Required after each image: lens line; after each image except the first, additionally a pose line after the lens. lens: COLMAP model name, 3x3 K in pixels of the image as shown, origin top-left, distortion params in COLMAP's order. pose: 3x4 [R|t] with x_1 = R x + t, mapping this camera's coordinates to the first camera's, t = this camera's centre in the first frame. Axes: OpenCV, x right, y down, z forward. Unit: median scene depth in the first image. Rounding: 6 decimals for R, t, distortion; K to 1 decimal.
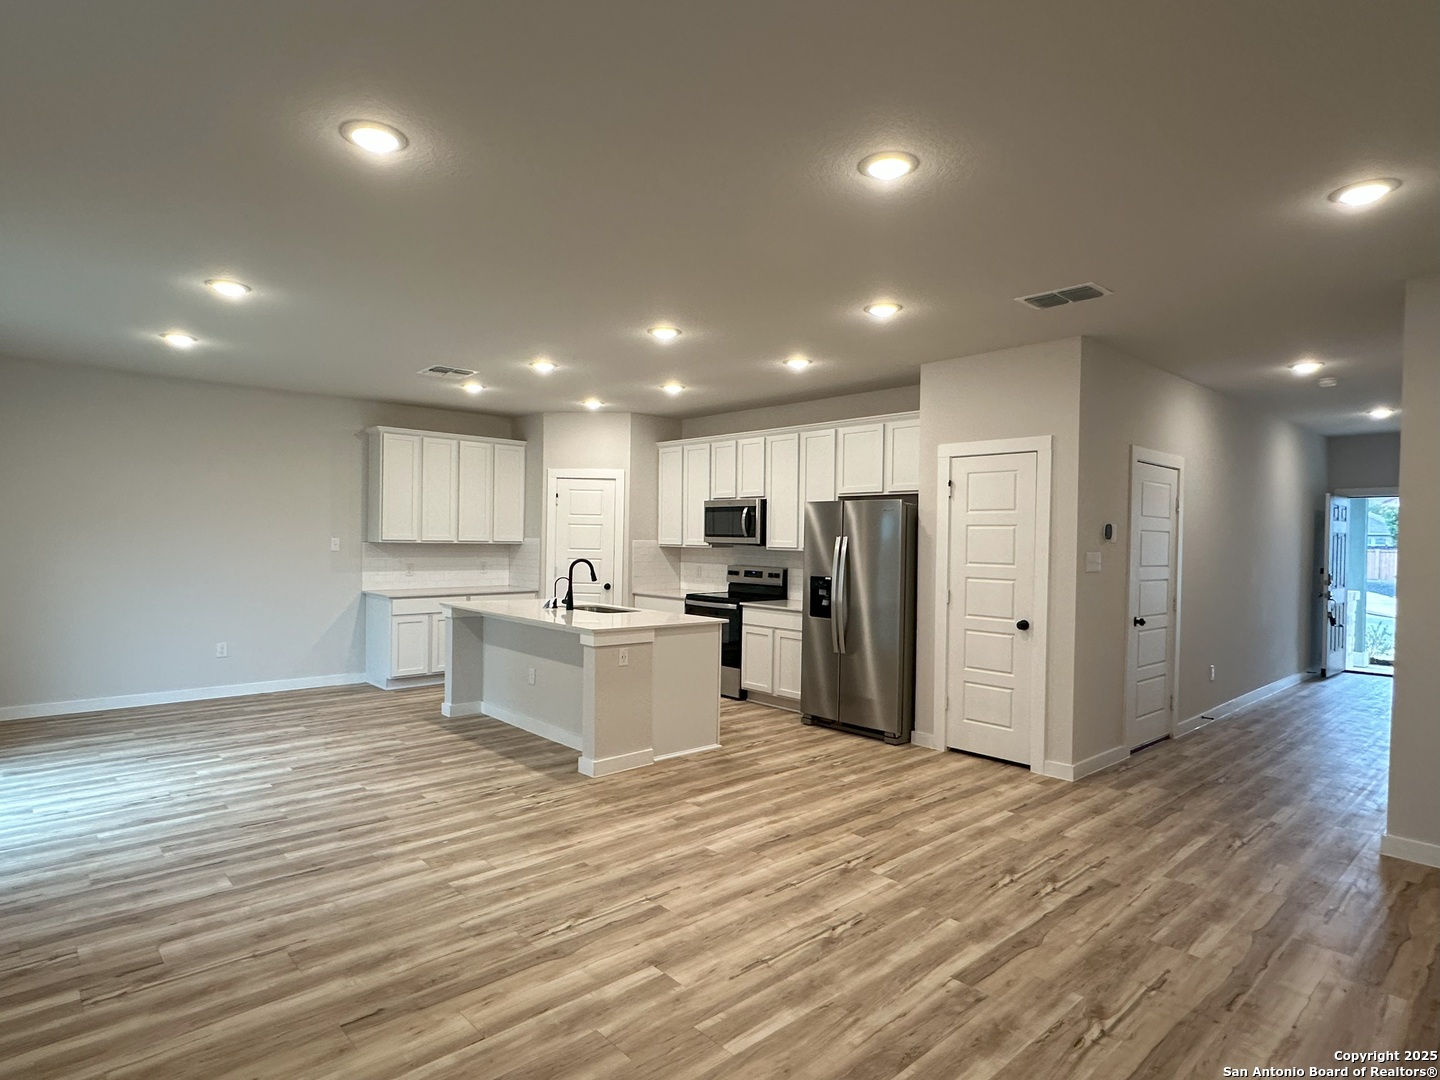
lens RADIAL K [[802.1, 0, 716.7], [0, 802.1, 542.6], [0, 0, 1]] dist [0.002214, 0.001200]
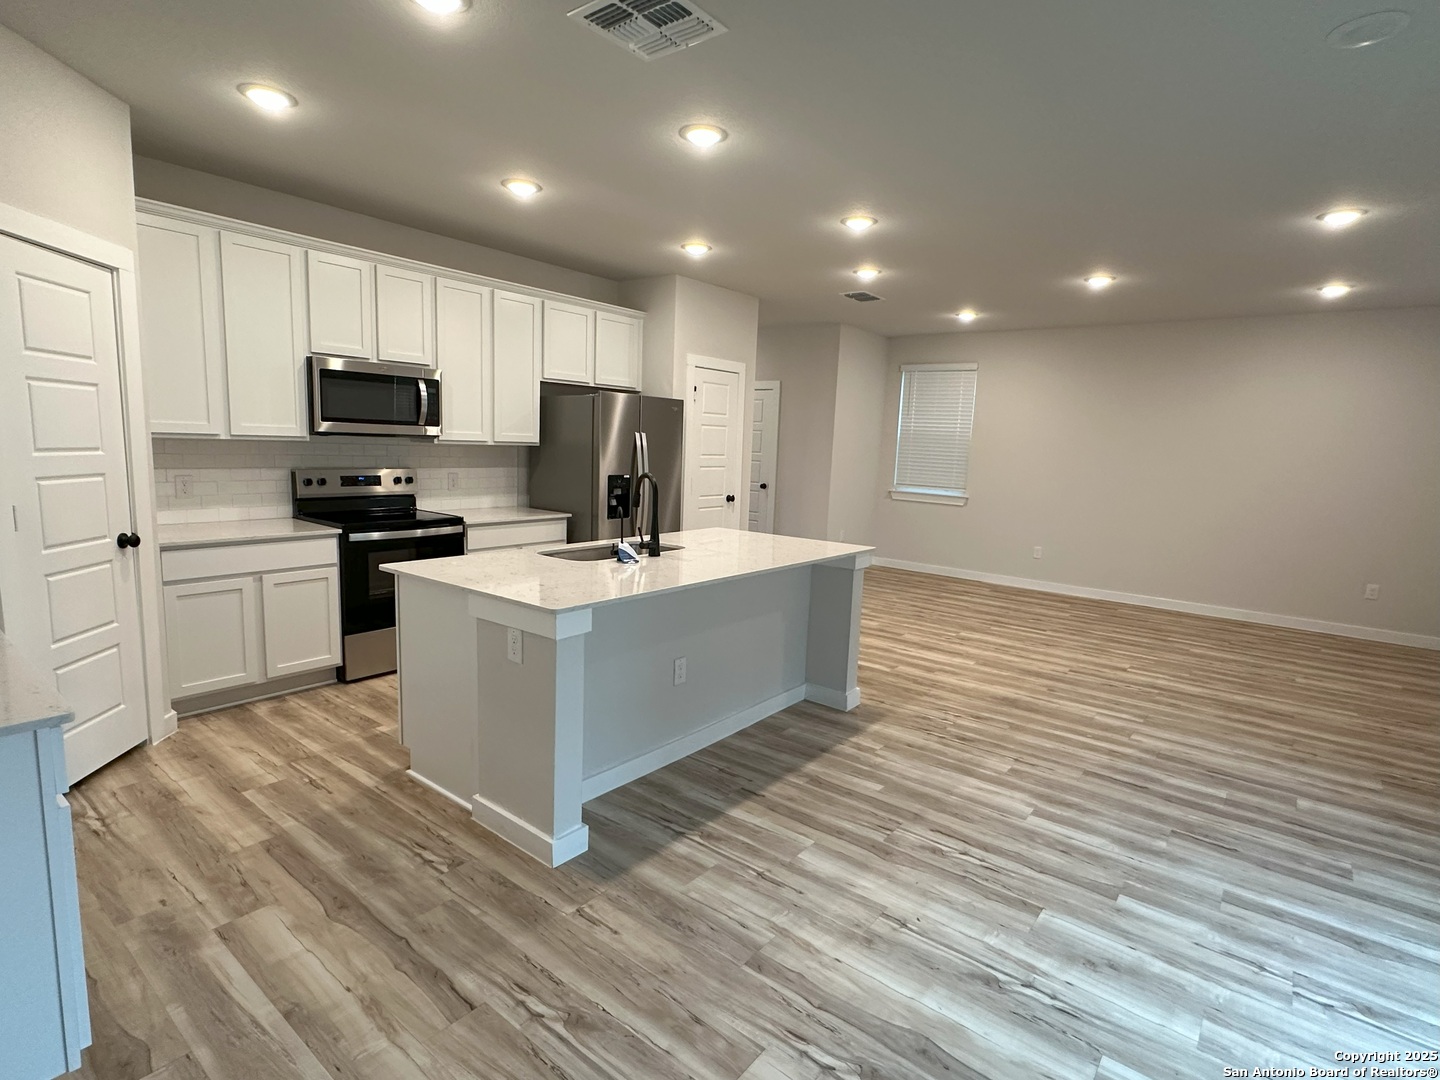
lens RADIAL K [[730.8, 0, 717.0], [0, 730.8, 542.5], [0, 0, 1]] dist [-0.000317, 0.000732]
pose [[-0.155386, -0.160762, 0.974685, -0.883706], [-0.034707, 0.986948, 0.157252, -0.021664], [-0.987244, -0.009393, -0.158938, 1.233871]]
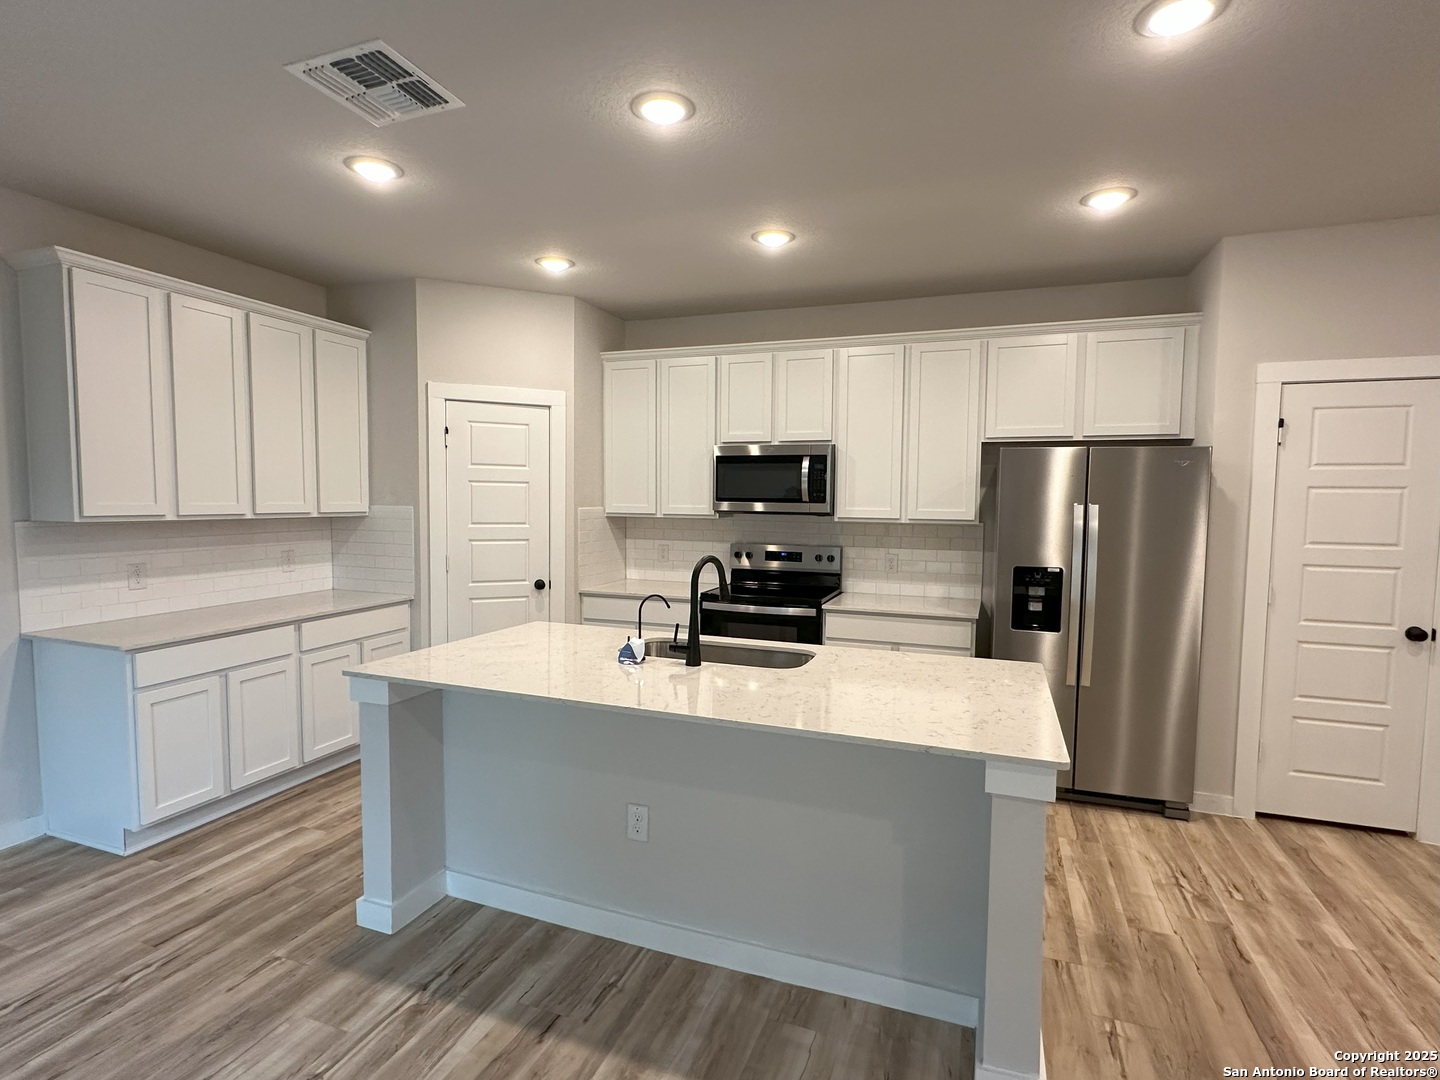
lens RADIAL K [[730.8, 0, 718.7], [0, 730.8, 545.2], [0, 0, 1]] dist [-0.000317, 0.000732]
pose [[0.891168, -0.037318, 0.452135, -0.429424], [0.006842, 0.997603, 0.068854, -0.020022], [-0.453621, -0.058267, 0.889288, 0.725270]]
